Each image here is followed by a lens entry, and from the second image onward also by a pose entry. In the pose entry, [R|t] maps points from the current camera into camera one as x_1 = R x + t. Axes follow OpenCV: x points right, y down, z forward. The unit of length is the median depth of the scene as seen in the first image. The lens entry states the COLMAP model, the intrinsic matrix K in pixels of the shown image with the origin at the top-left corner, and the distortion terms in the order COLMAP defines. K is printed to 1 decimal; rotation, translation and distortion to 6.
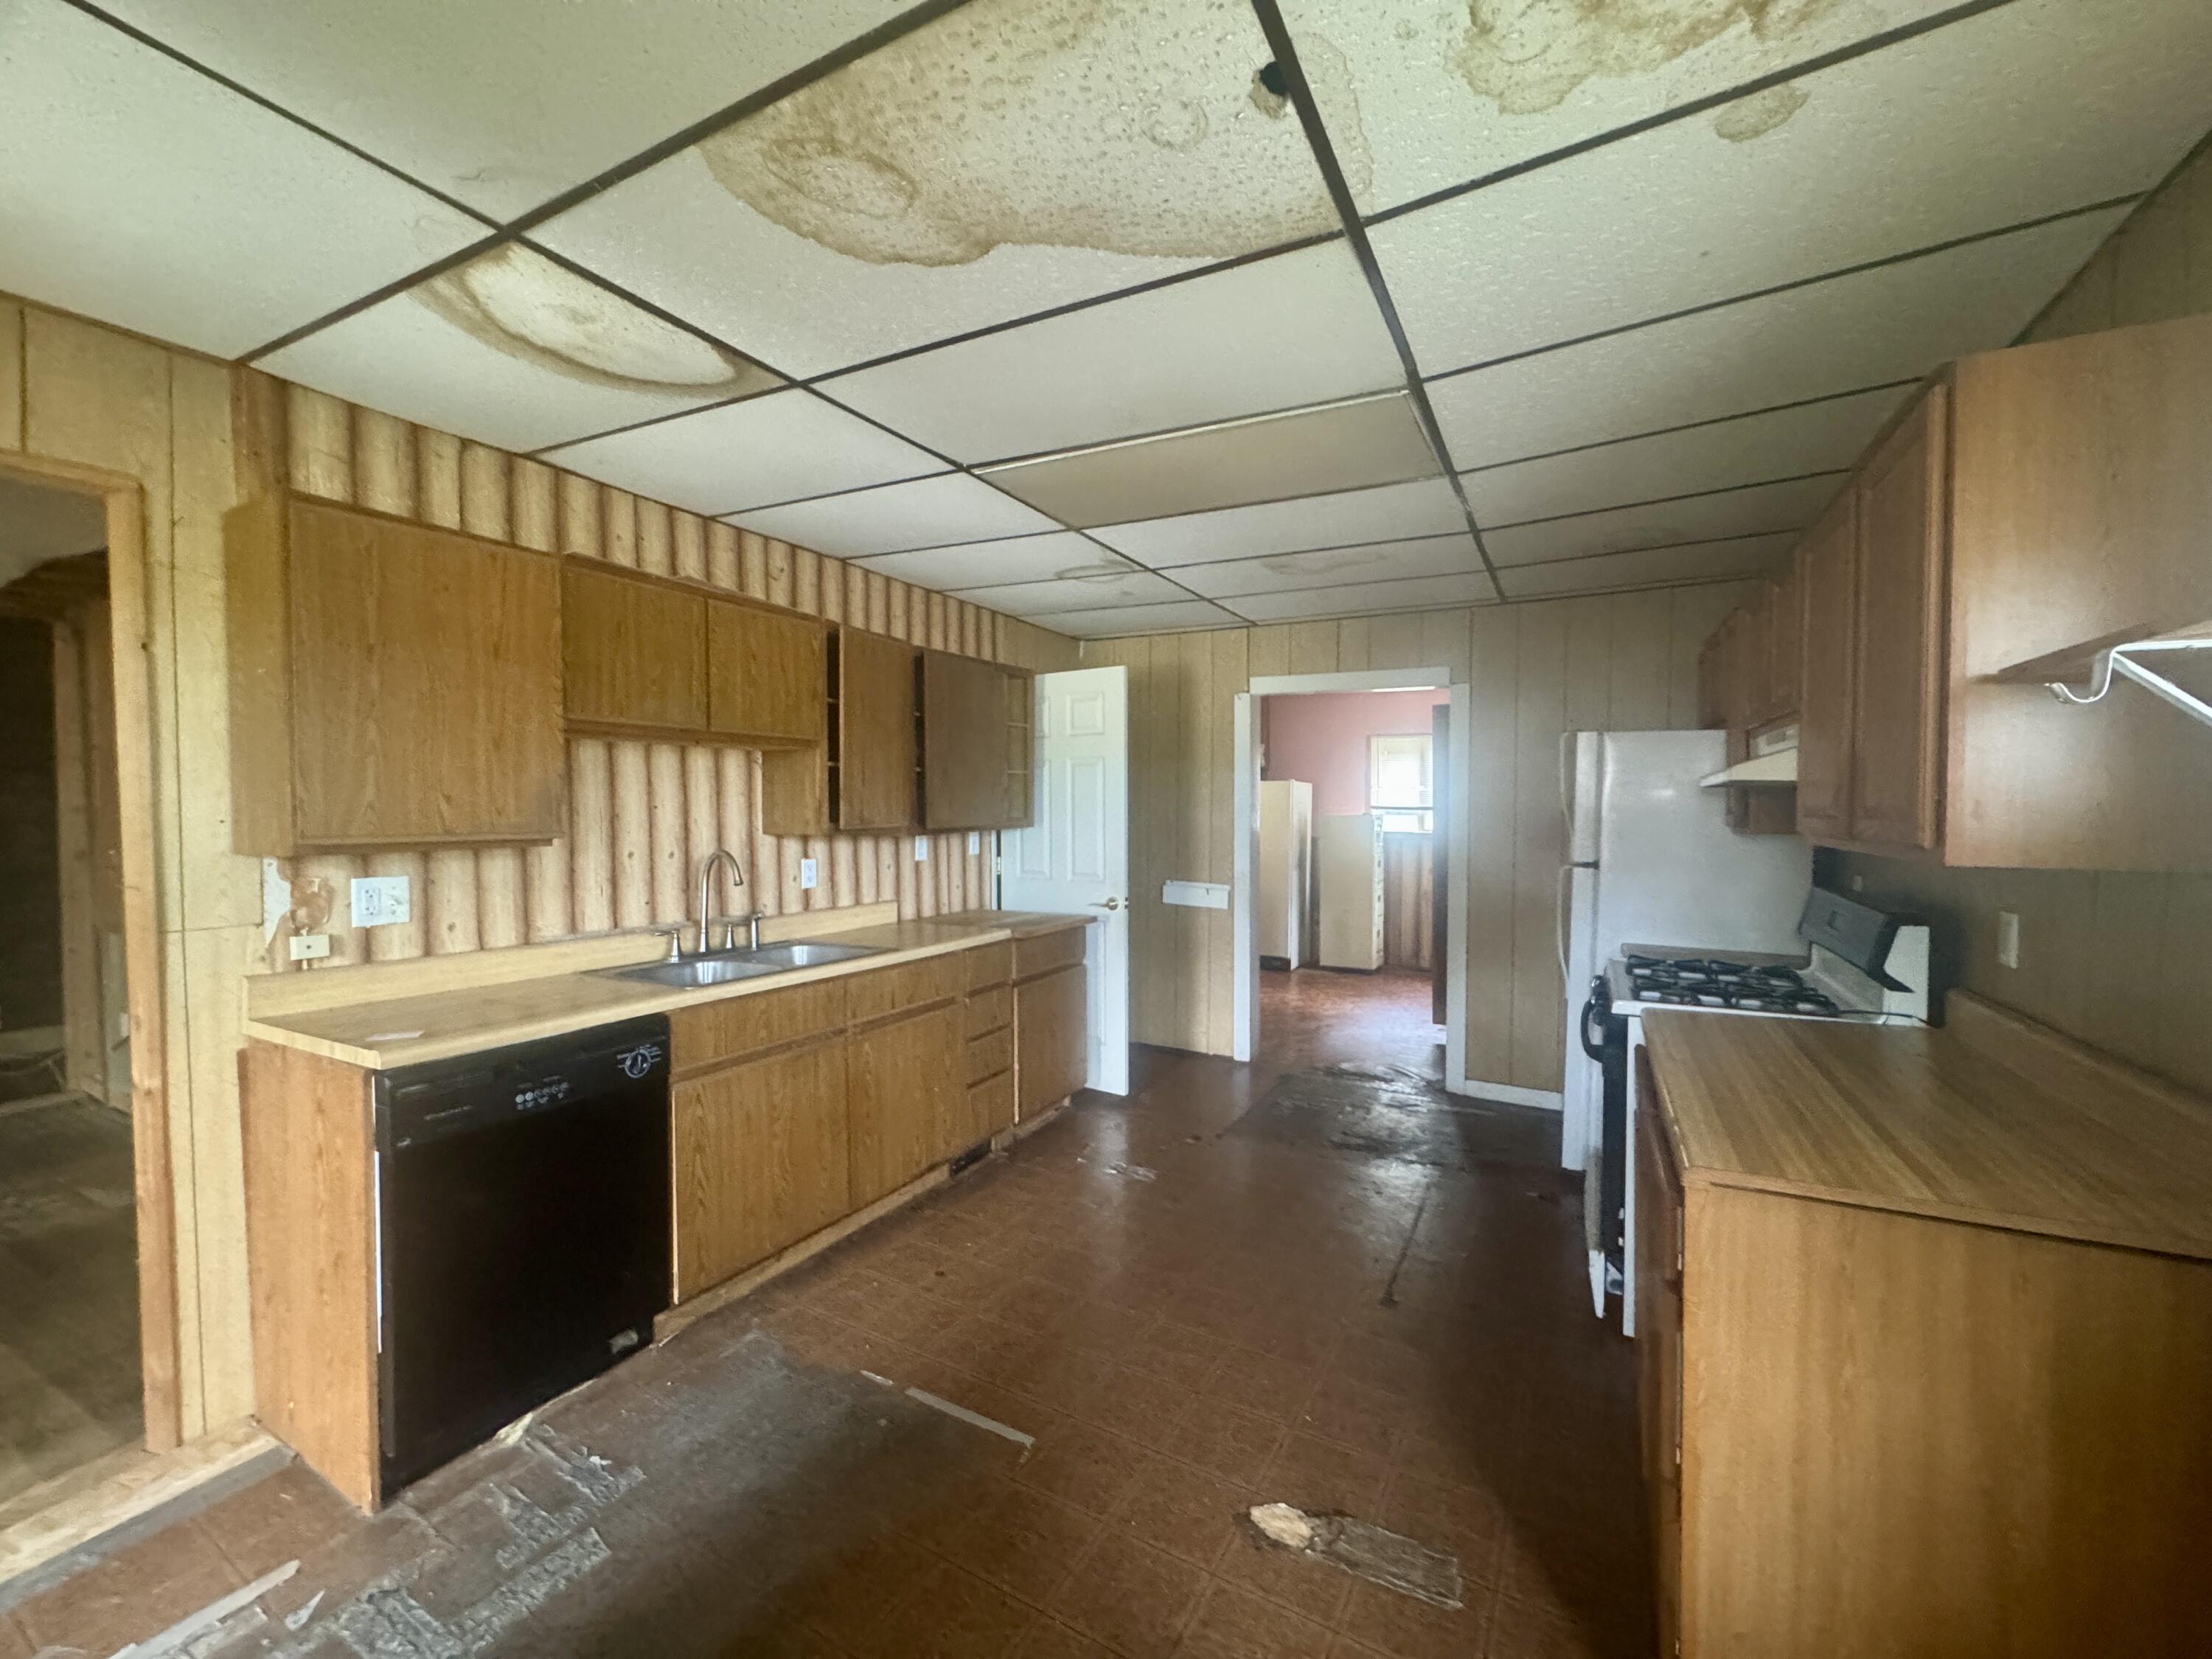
lens RADIAL K [[906.3, 0, 1106.0], [0, 906.3, 829.5], [0, 0, 1]] dist [-0.001429, -0.000186]
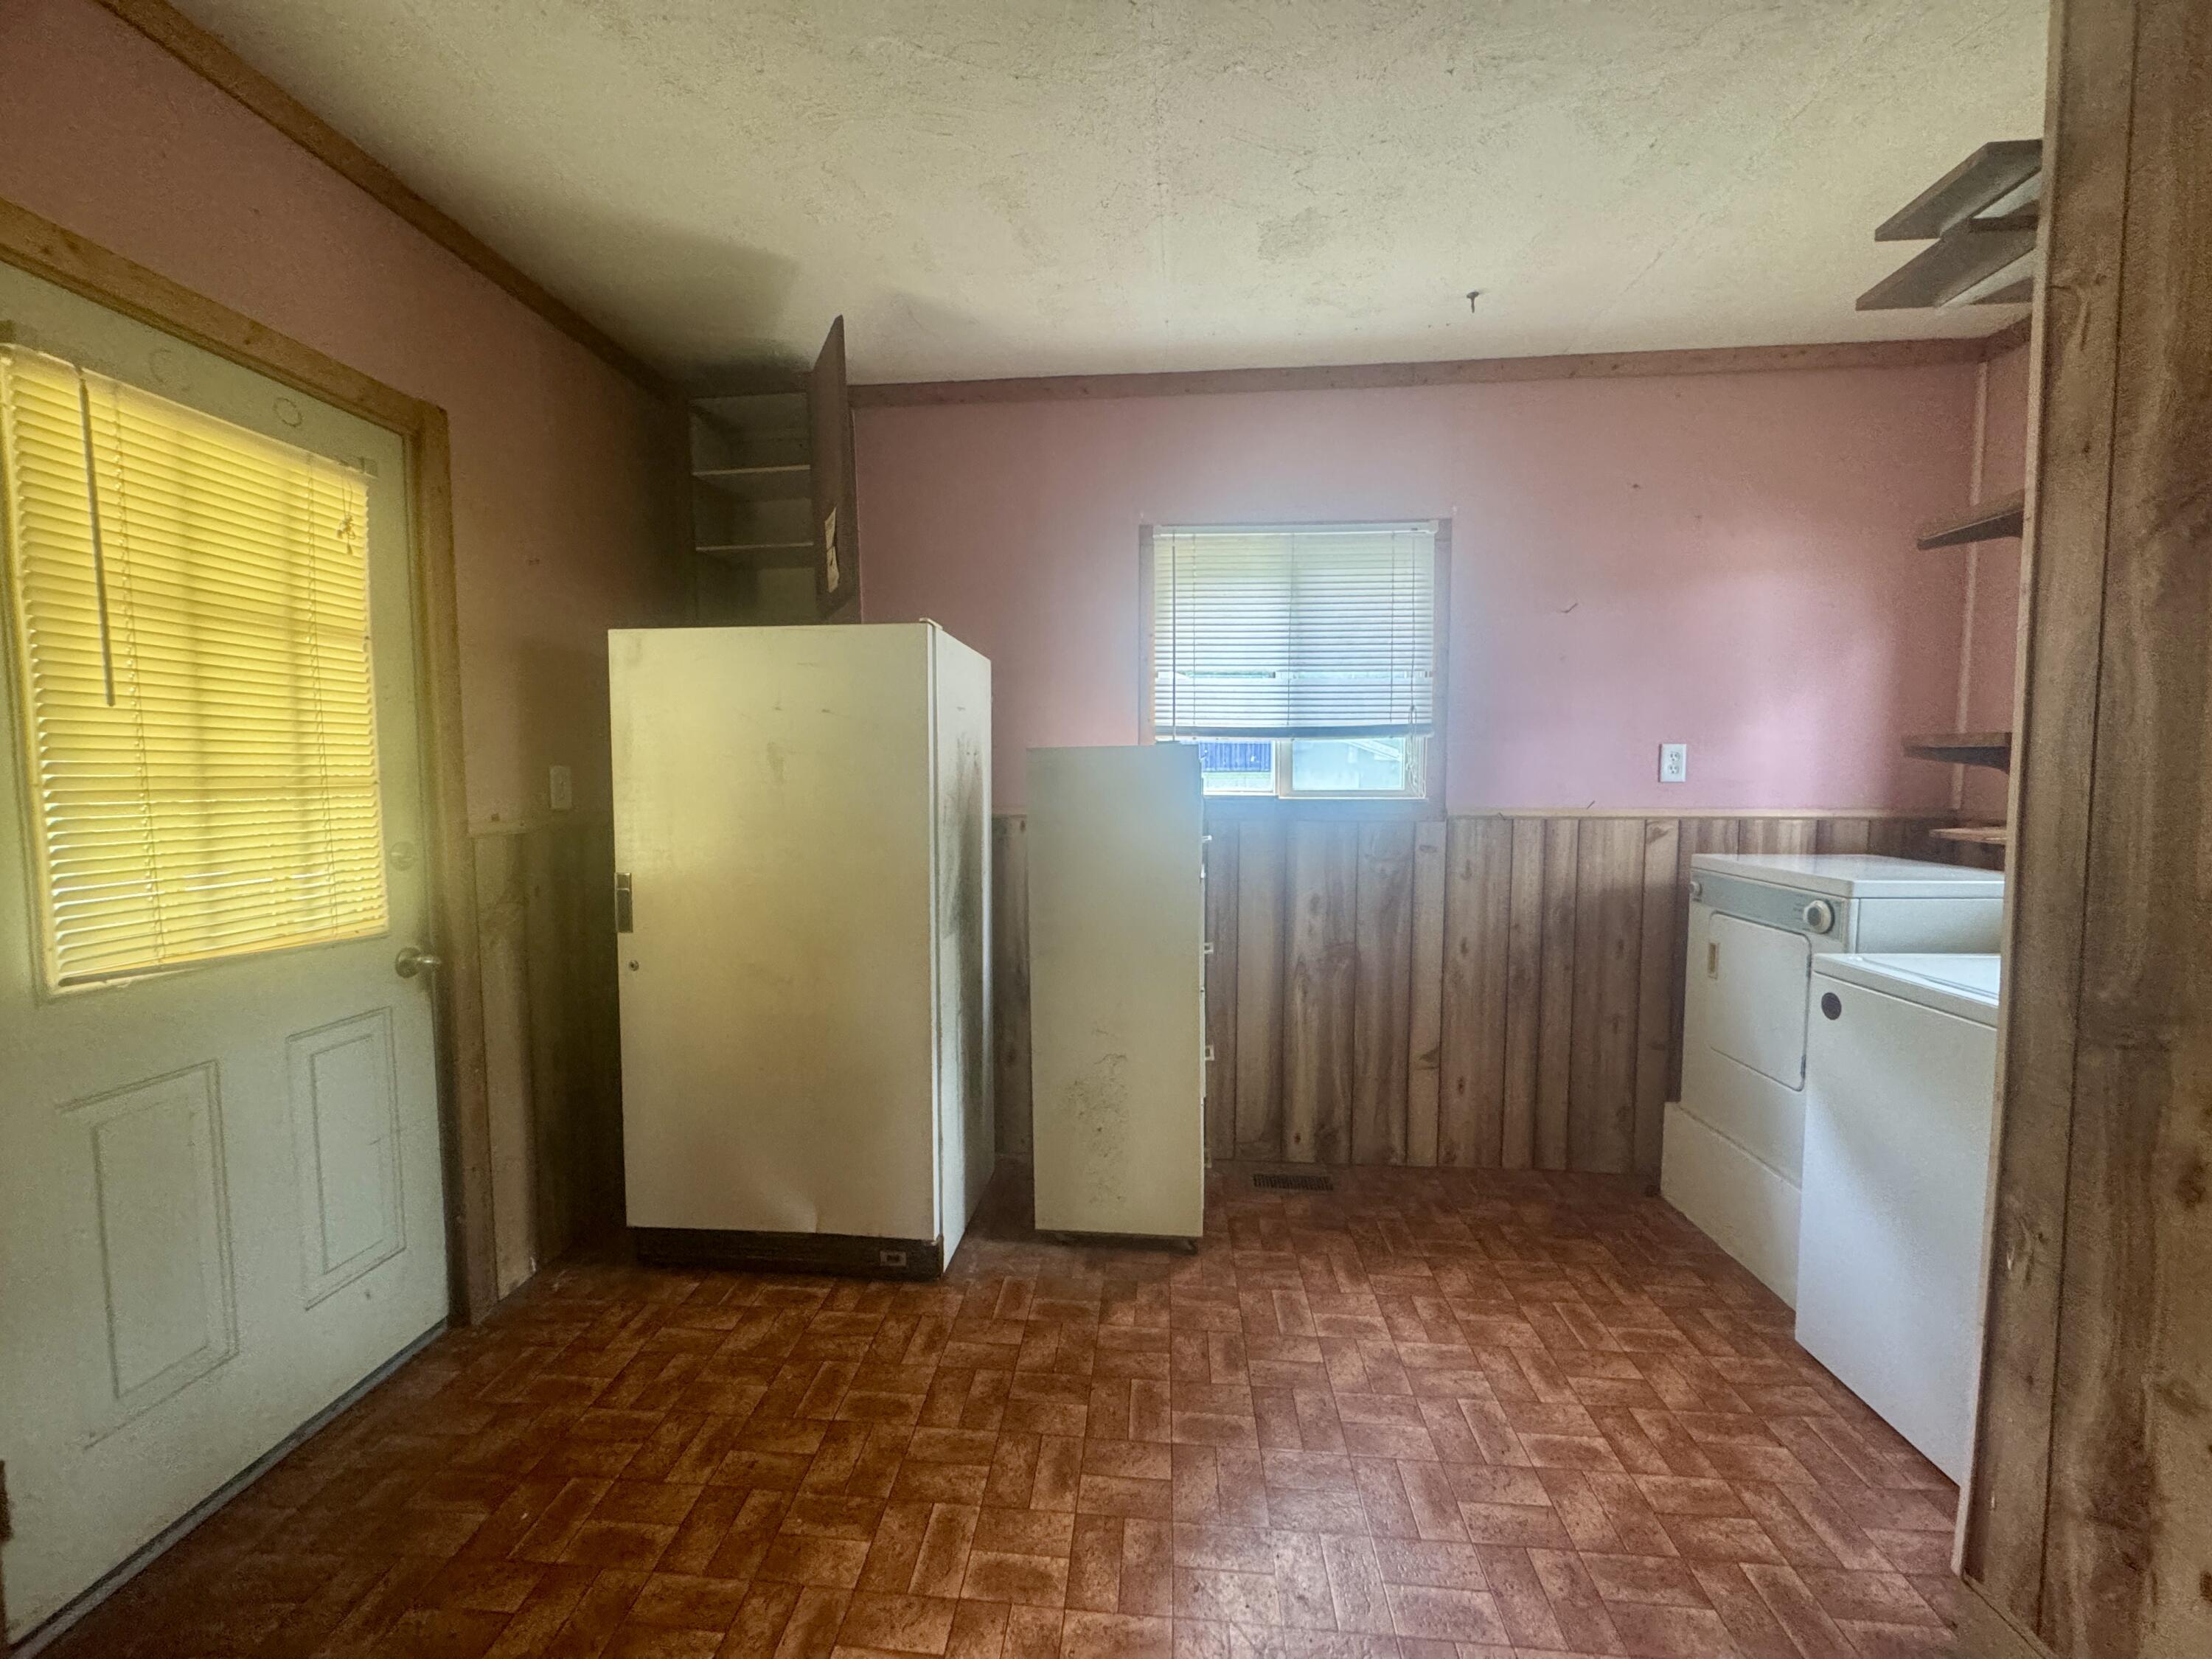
lens RADIAL K [[906.3, 0, 1106.0], [0, 906.3, 829.5], [0, 0, 1]] dist [-0.001429, -0.000186]
pose [[0.920472, -0.023660, 0.390092, 0.137898], [0.012074, 0.999411, 0.032124, 0.003257], [-0.390622, -0.024859, 0.920215, 0.693149]]
